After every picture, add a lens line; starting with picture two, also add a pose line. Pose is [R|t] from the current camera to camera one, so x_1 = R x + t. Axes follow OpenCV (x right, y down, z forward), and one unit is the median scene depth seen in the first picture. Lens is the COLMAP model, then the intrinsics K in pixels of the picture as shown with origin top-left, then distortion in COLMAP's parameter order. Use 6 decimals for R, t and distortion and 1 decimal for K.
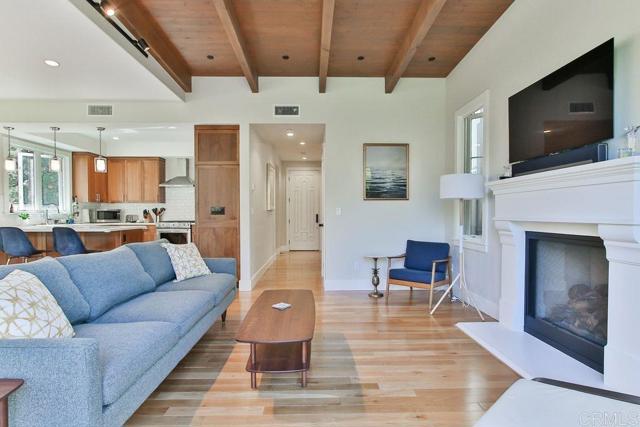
lens RADIAL K [[329.7, 0, 328.1], [0, 329.7, 219.9], [0, 0, 1]] dist [-0.025017, 0.004949]
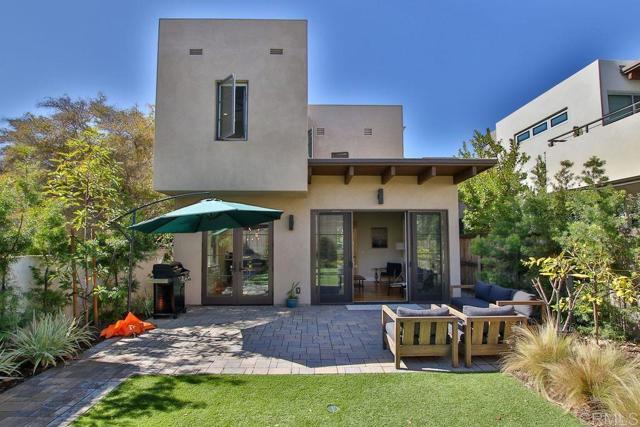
lens RADIAL K [[329.7, 0, 321.7], [0, 329.7, 216.3], [0, 0, 1]] dist [-0.025017, 0.004949]
pose [[0.999995, -0.003116, 0.000299, -0.218124], [0.003130, 0.996088, -0.088310, -0.057517], [-0.000023, 0.088311, 0.996093, -1.256212]]
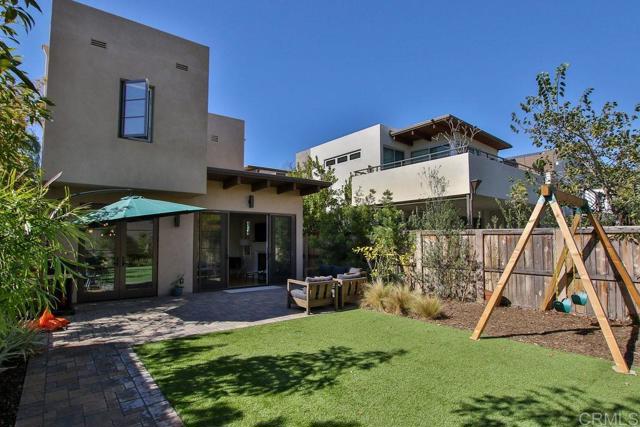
lens RADIAL K [[329.7, 0, 316.8], [0, 329.7, 222.7], [0, 0, 1]] dist [-0.025017, 0.004949]
pose [[0.815913, 0.026651, 0.577560, -0.626362], [0.010793, 0.998061, -0.061302, -0.043776], [-0.578074, 0.056251, 0.814043, -1.455168]]
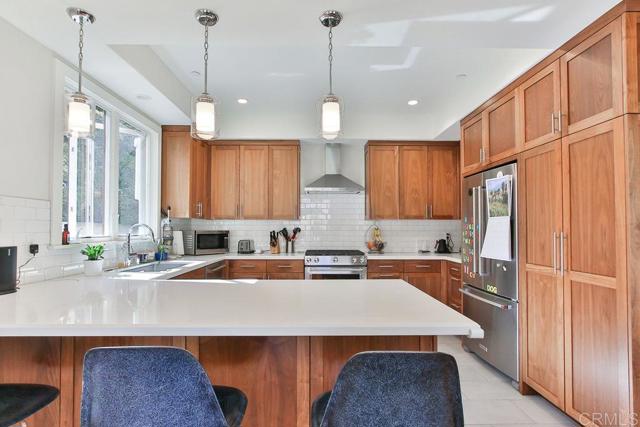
lens RADIAL K [[329.7, 0, 323.5], [0, 329.7, 218.3], [0, 0, 1]] dist [-0.025017, 0.004949]
pose [[0.999752, 0.001465, -0.022210, -0.511174], [-0.002554, 0.998793, -0.049058, -0.028884], [0.022111, 0.049102, 0.998549, 0.471673]]
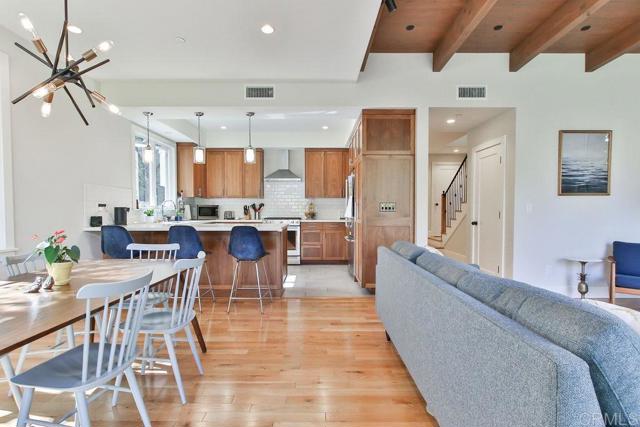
lens RADIAL K [[329.7, 0, 325.6], [0, 329.7, 219.8], [0, 0, 1]] dist [-0.025017, 0.004949]
pose [[0.999575, 0.002023, -0.029073, -0.341092], [-0.001646, 0.999914, 0.012996, -0.003492], [0.029097, -0.012942, 0.999493, 0.081706]]
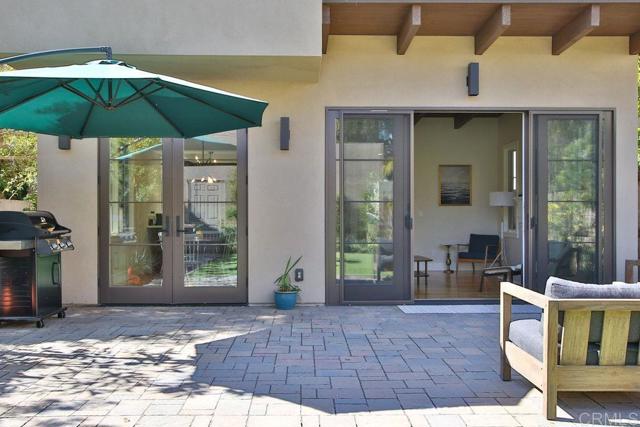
lens RADIAL K [[610.4, 0, 328.3], [0, 610.4, 210.8], [0, 0, 1]] dist [0.005673, 0.000000]
pose [[1.000000, -0.000143, -0.000930, -0.251846], [0.000121, 0.999729, -0.023276, 0.016313], [0.000933, 0.023275, 0.999729, -1.115099]]
